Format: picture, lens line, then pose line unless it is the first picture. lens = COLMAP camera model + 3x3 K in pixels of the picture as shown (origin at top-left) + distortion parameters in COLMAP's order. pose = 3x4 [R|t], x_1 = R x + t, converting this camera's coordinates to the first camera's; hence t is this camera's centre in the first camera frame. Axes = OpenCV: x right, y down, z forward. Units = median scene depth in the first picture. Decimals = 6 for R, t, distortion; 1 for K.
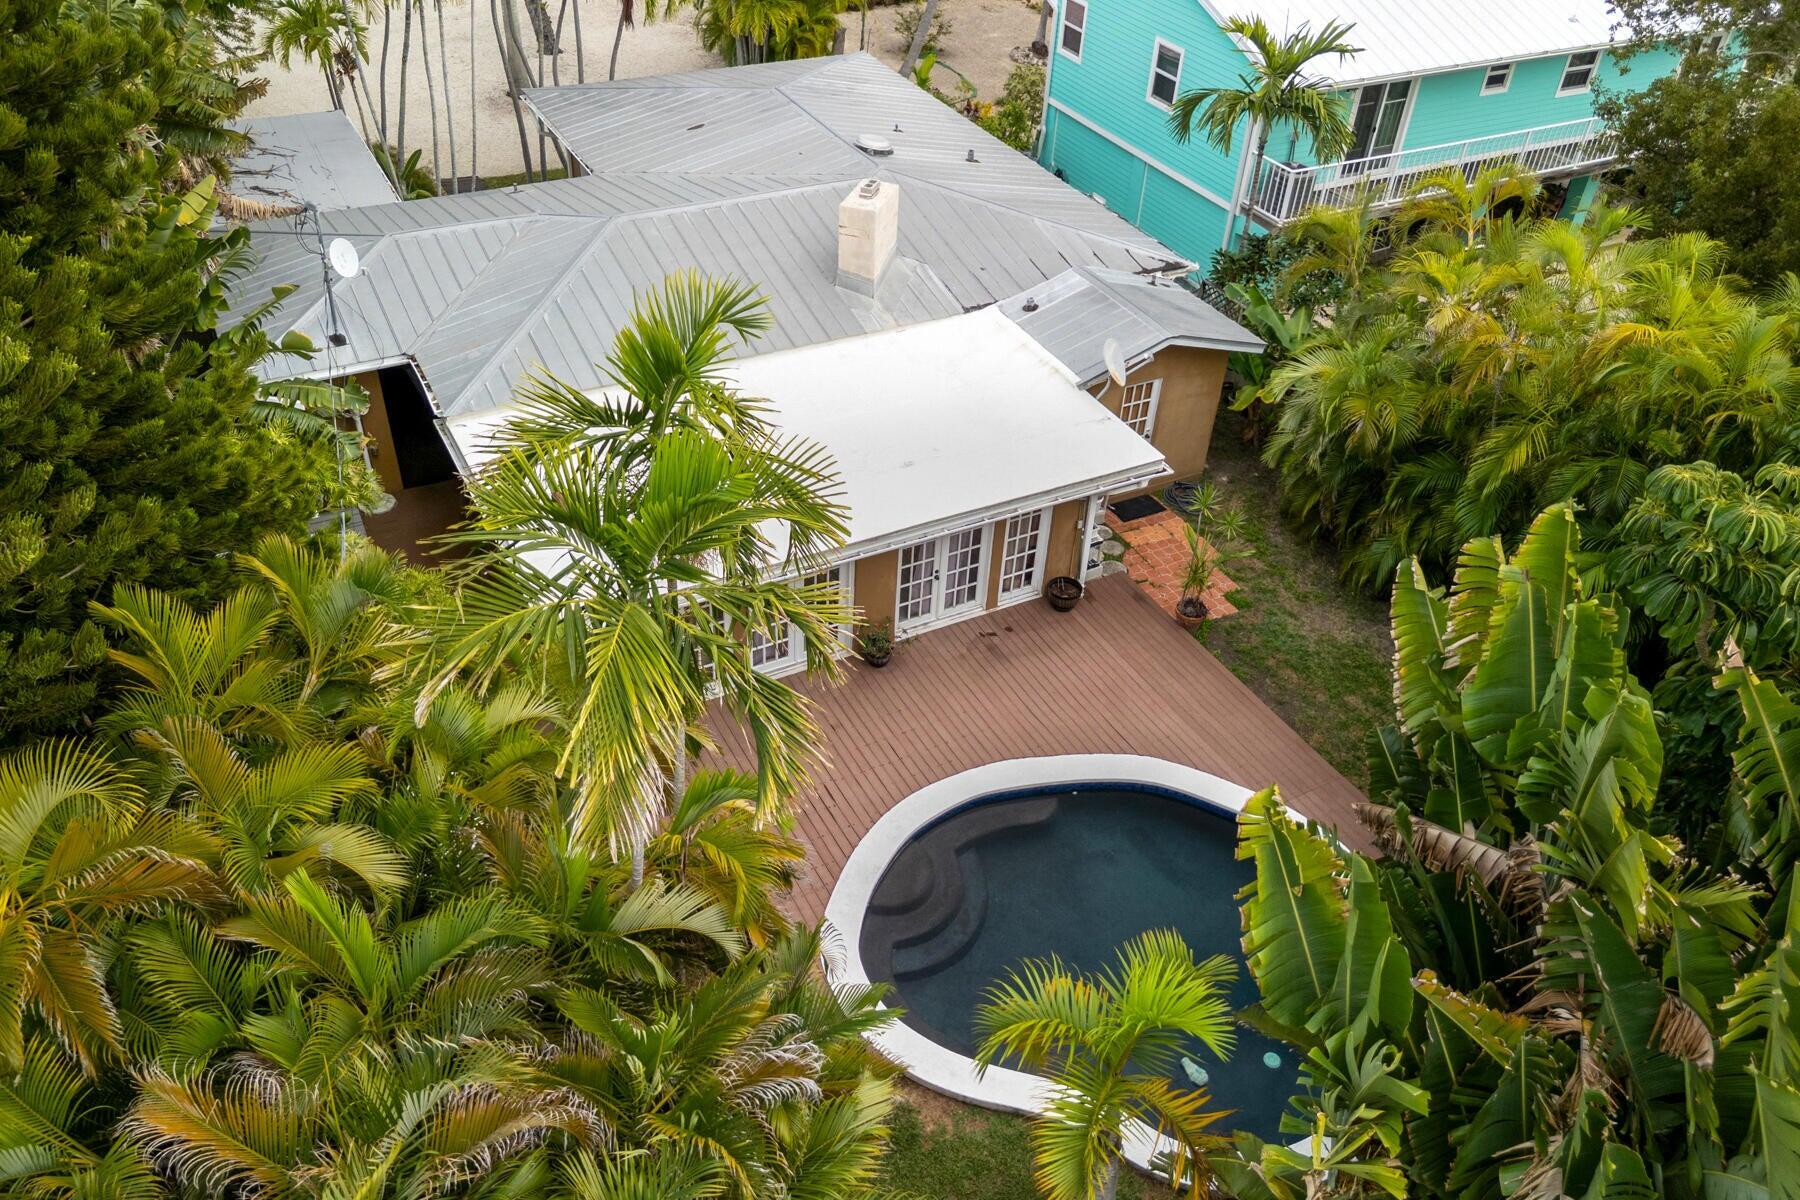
lens RADIAL K [[1308.0, 0, 900.0], [0, 1308.0, 600.0], [0, 0, 1]] dist [0.024765, 0.001047]
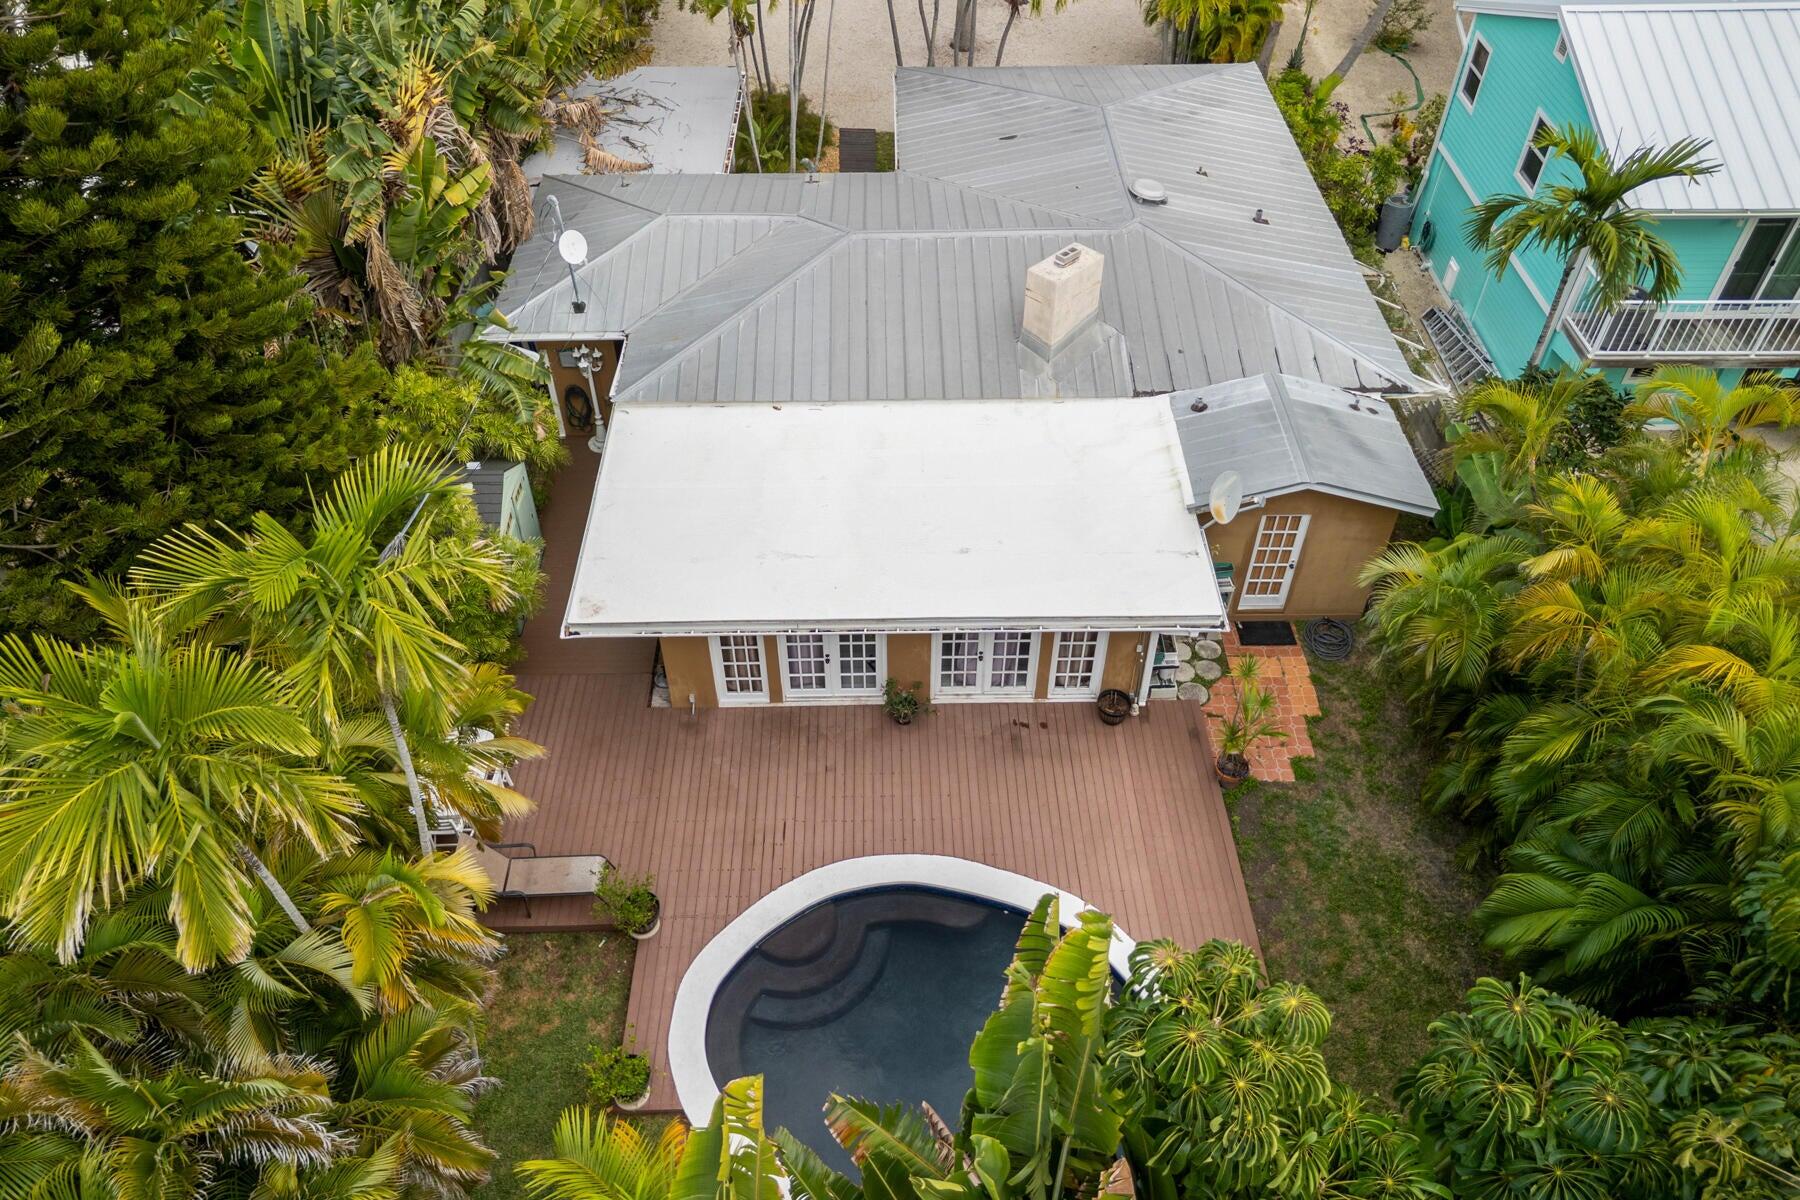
lens RADIAL K [[1269.7, 0, 902.7], [0, 1269.7, 576.0], [0, 0, 1]] dist [0.030456, -0.000562]
pose [[0.893376, 0.280083, -0.351331, 0.278287], [-0.252533, 0.959743, 0.122964, -0.169595], [0.371628, -0.021131, 0.928141, 0.045044]]
